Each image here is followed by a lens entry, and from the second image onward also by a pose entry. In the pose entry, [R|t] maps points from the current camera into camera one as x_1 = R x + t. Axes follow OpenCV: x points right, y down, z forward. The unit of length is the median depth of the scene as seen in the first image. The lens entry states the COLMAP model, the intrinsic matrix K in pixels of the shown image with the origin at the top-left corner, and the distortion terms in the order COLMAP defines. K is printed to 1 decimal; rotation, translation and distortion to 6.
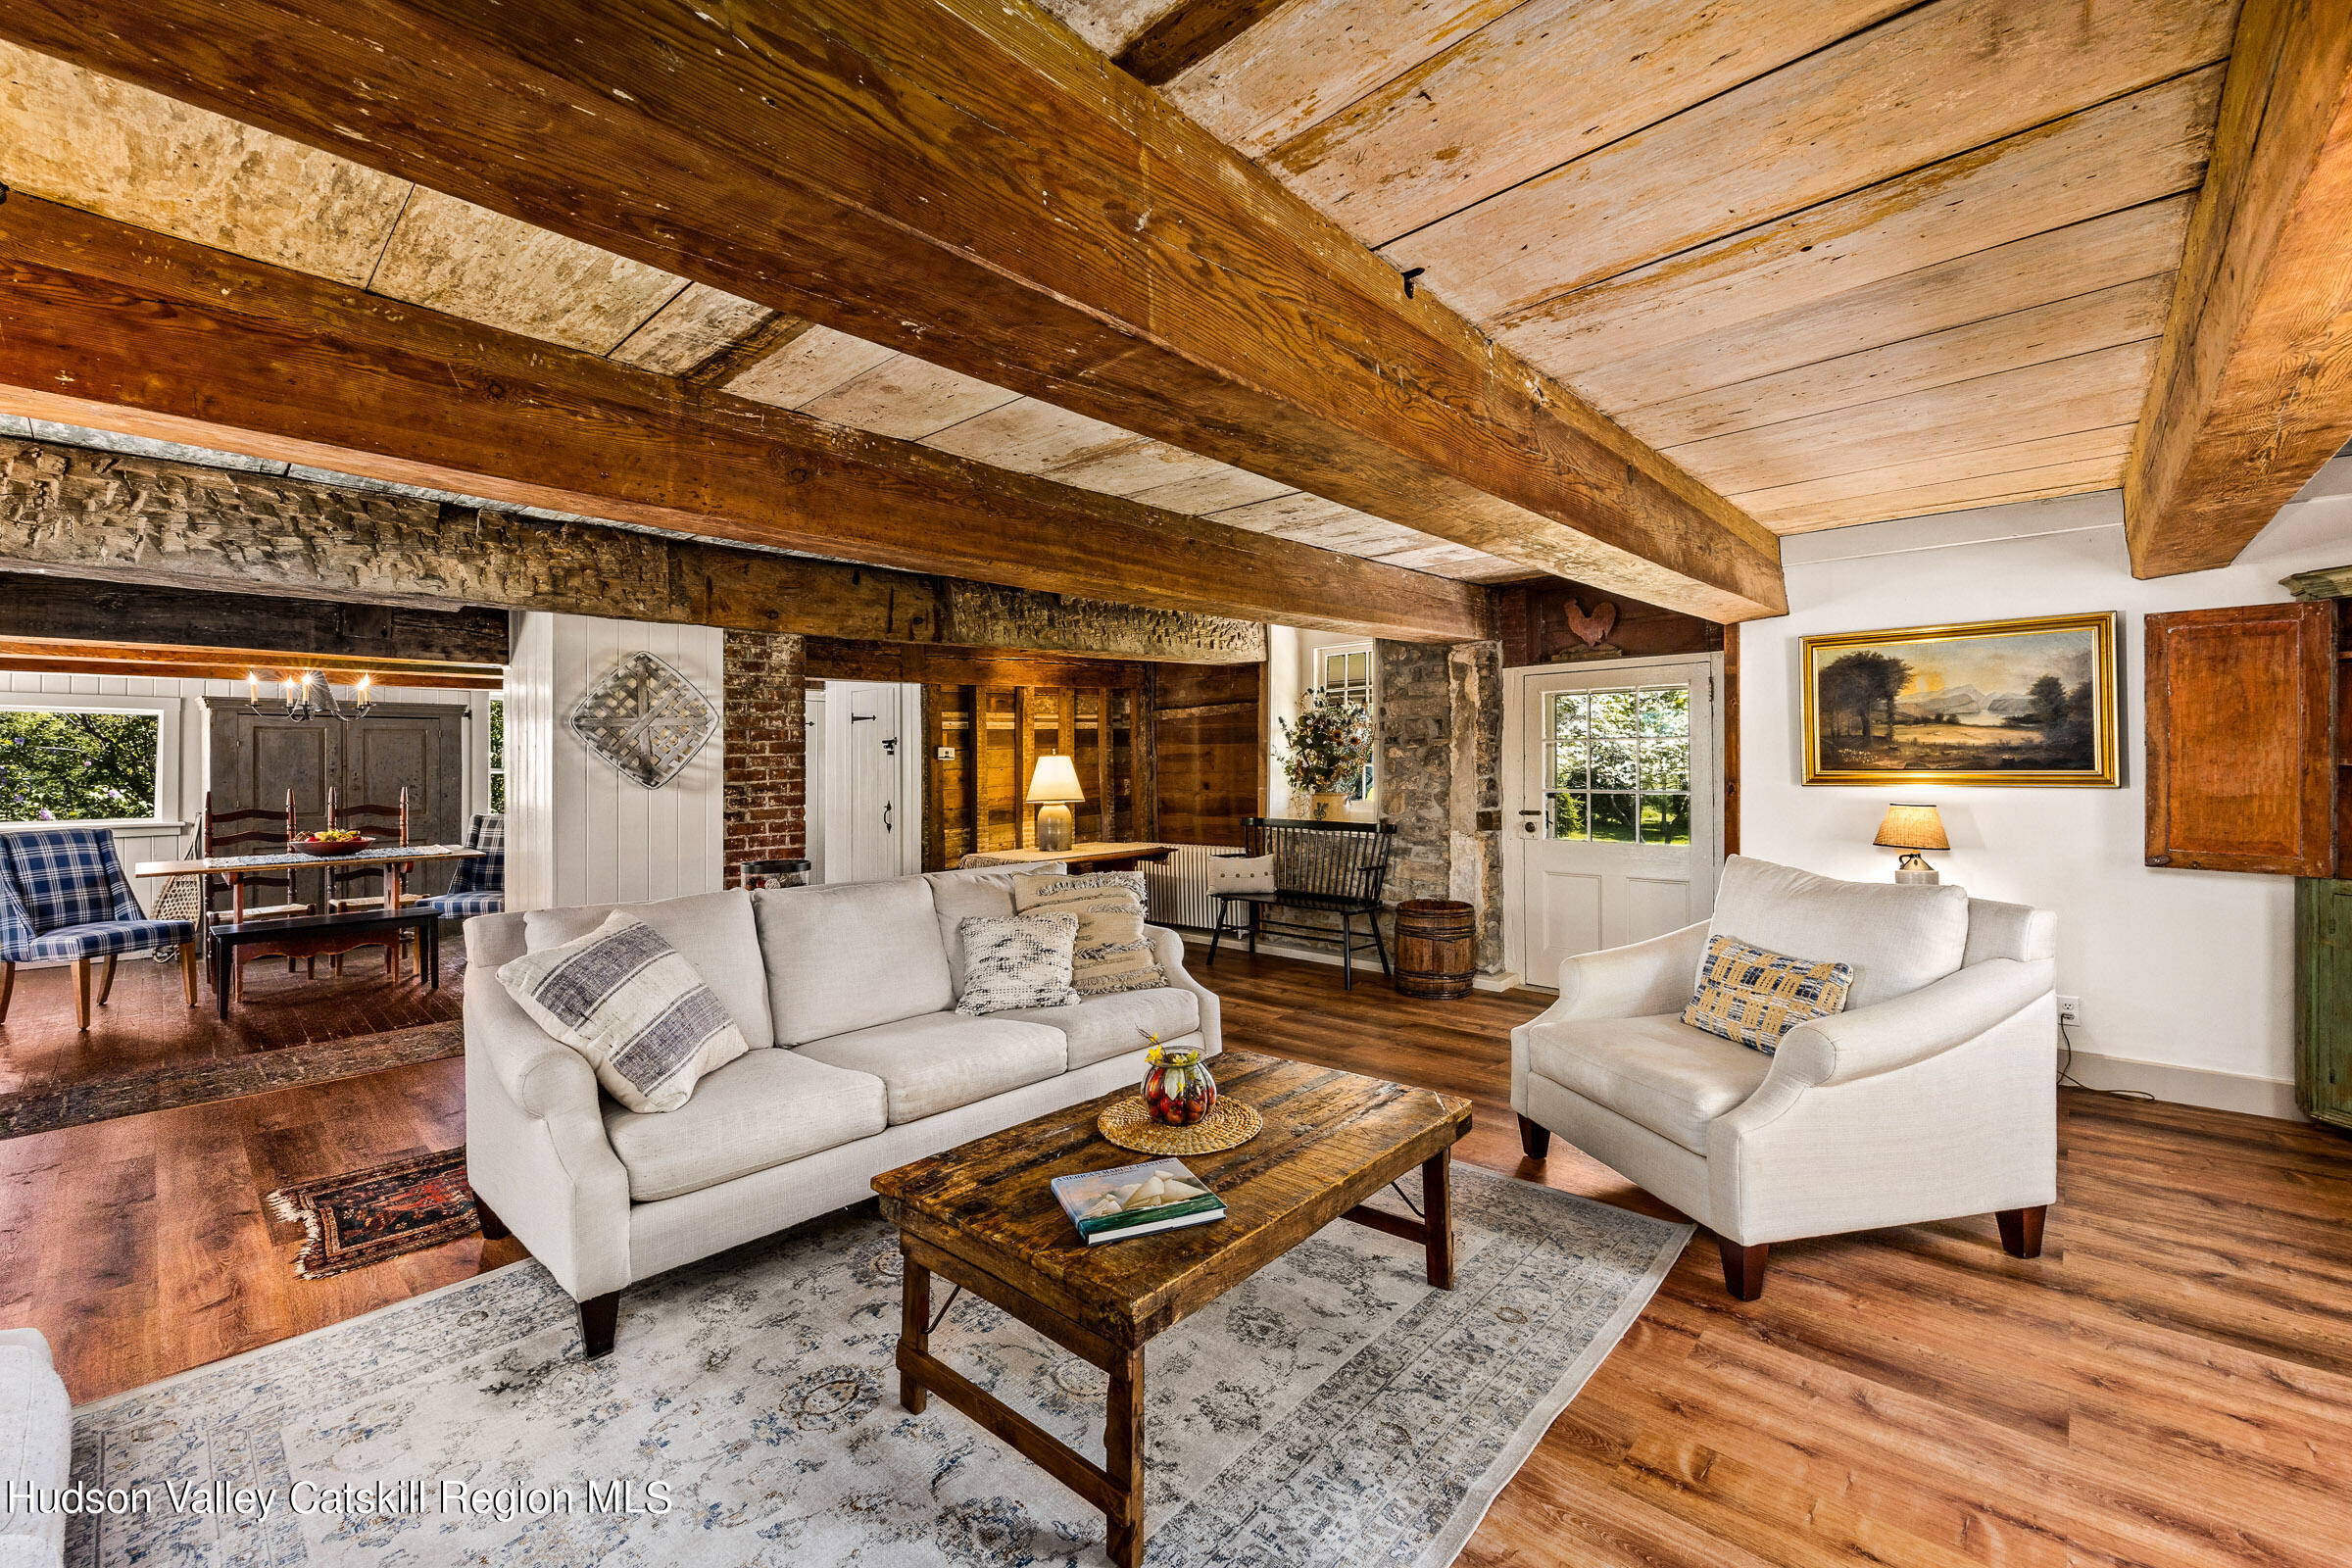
lens RADIAL K [[967.6, 0, 1160.5], [0, 967.6, 766.3], [0, 0, 1]] dist [-0.007789, -0.000096]
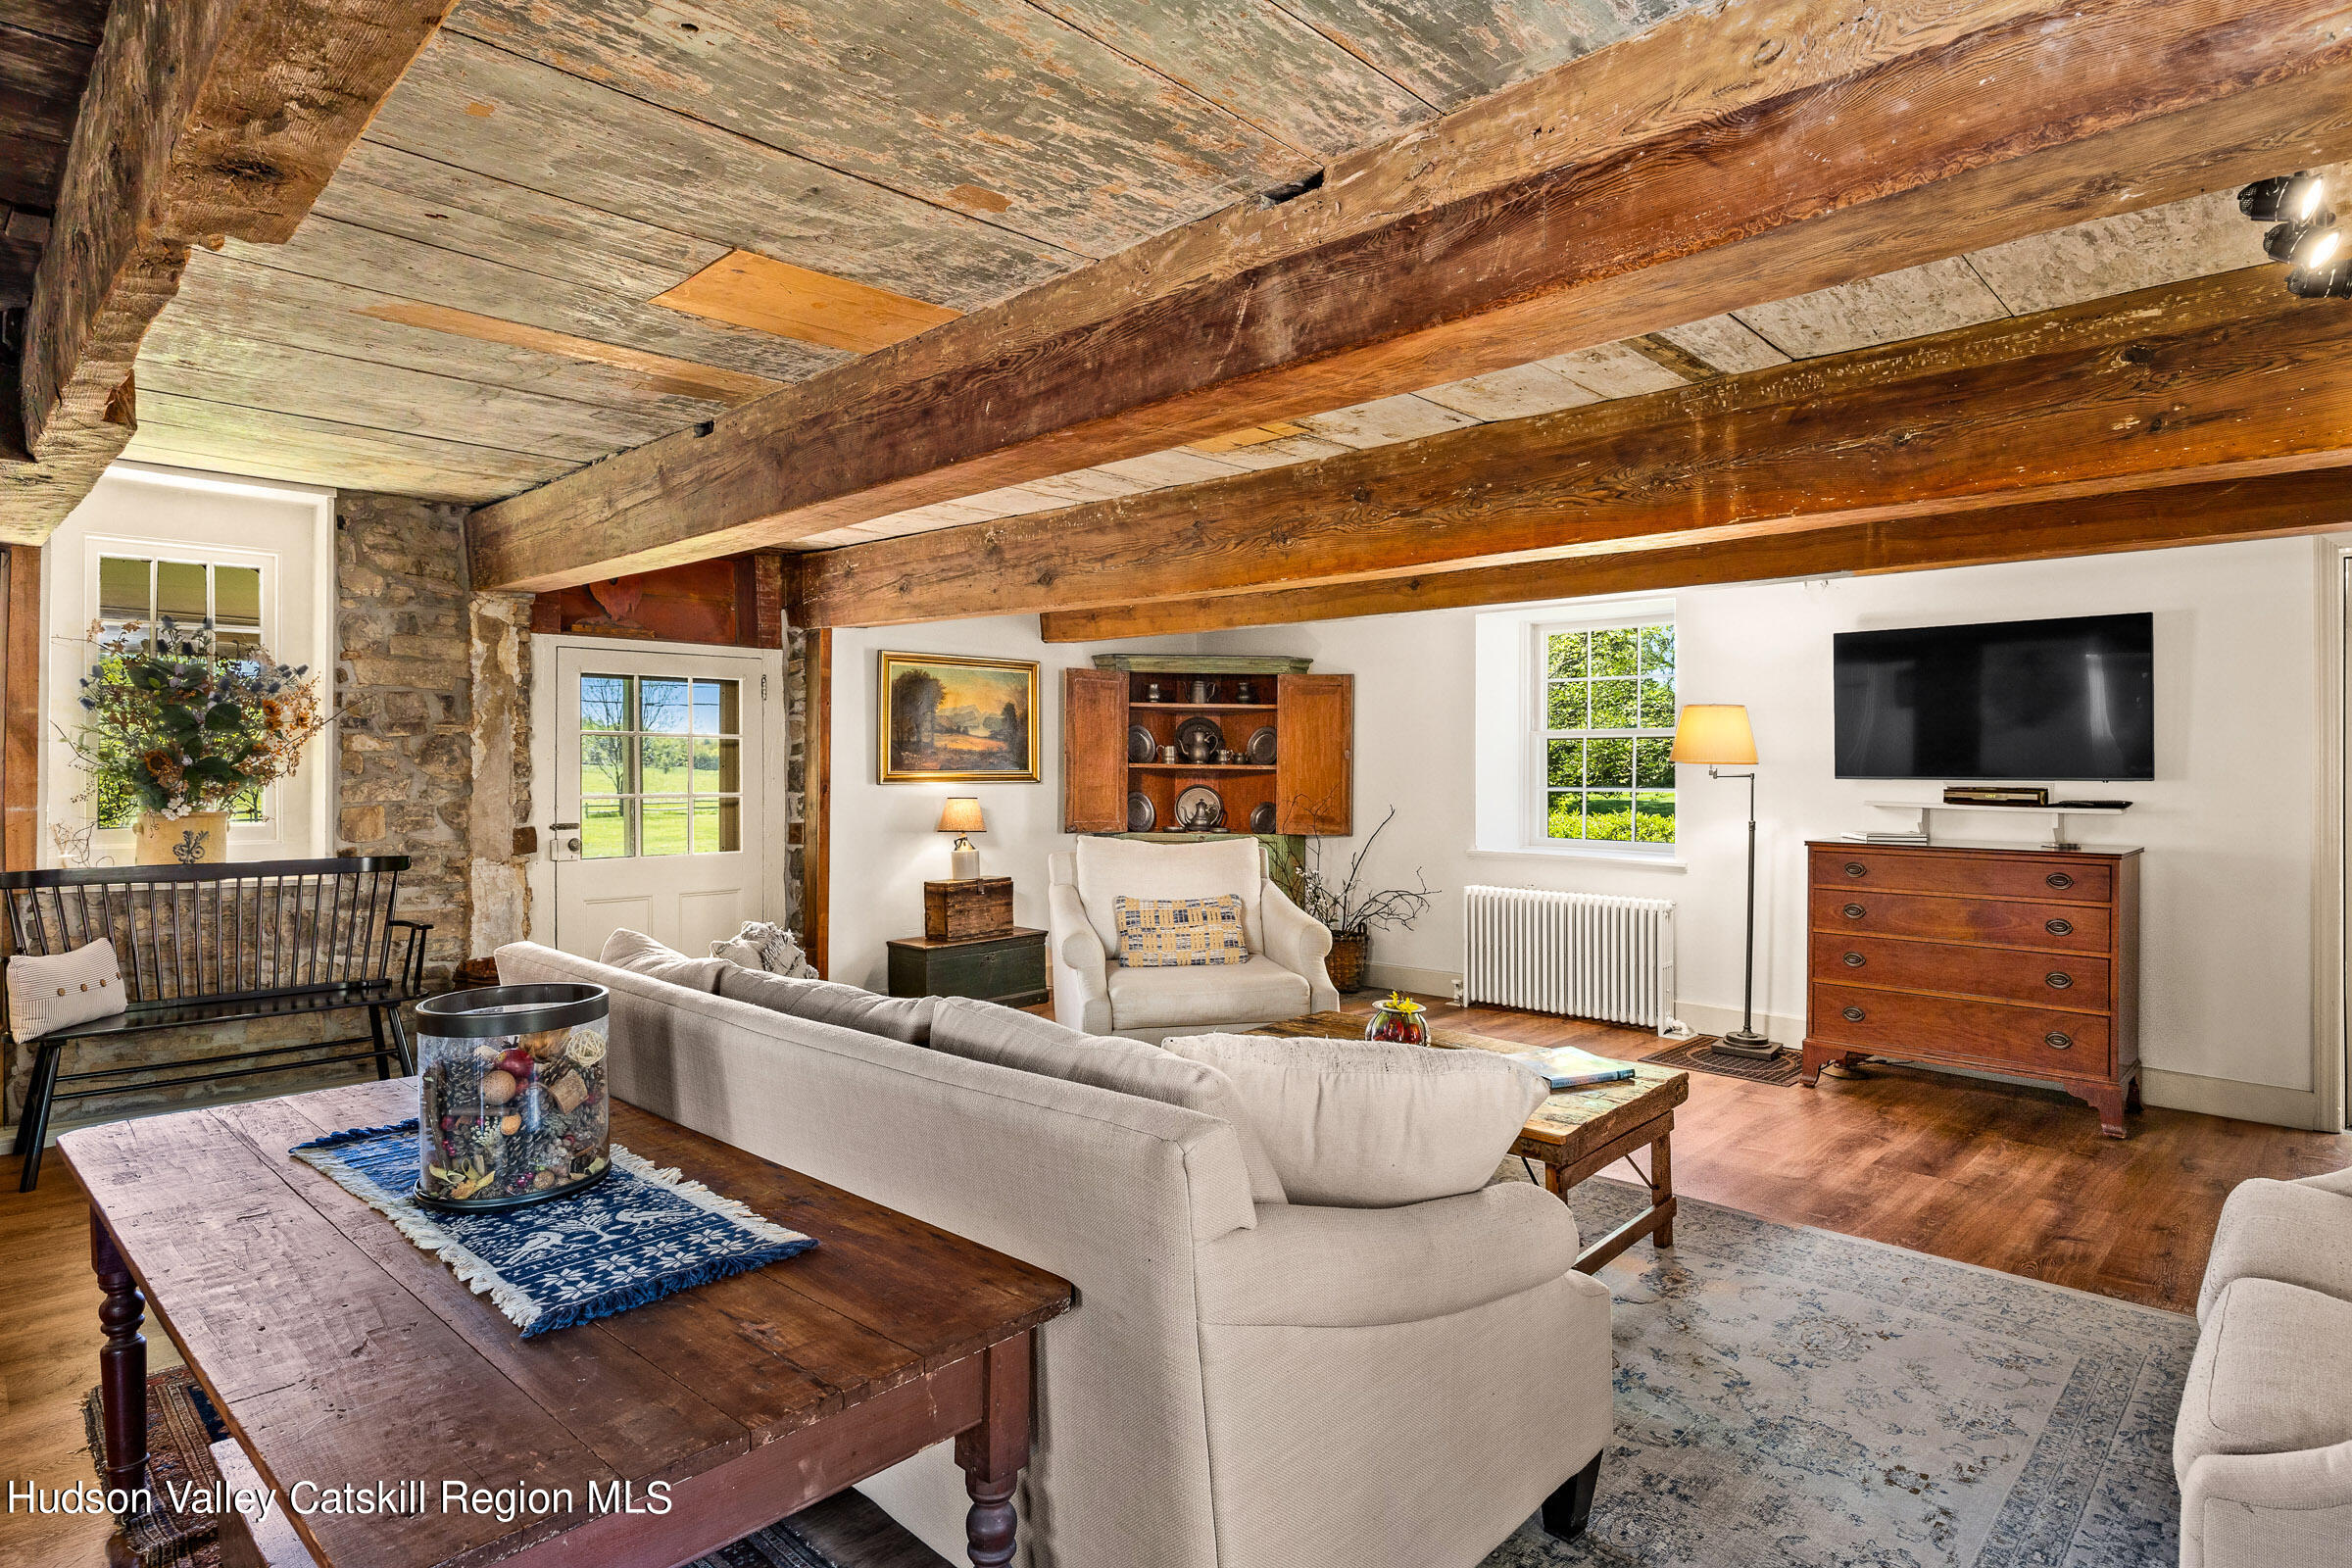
lens RADIAL K [[1274.7, 0, 1165.4], [0, 1274.7, 776.2], [0, 0, 1]] dist [0.001156, 0.000162]
pose [[0.018955, -0.001767, 0.999819, -0.611753], [0.000341, 0.999998, 0.001761, 0.006624], [-0.999820, 0.000307, 0.018955, 0.497595]]
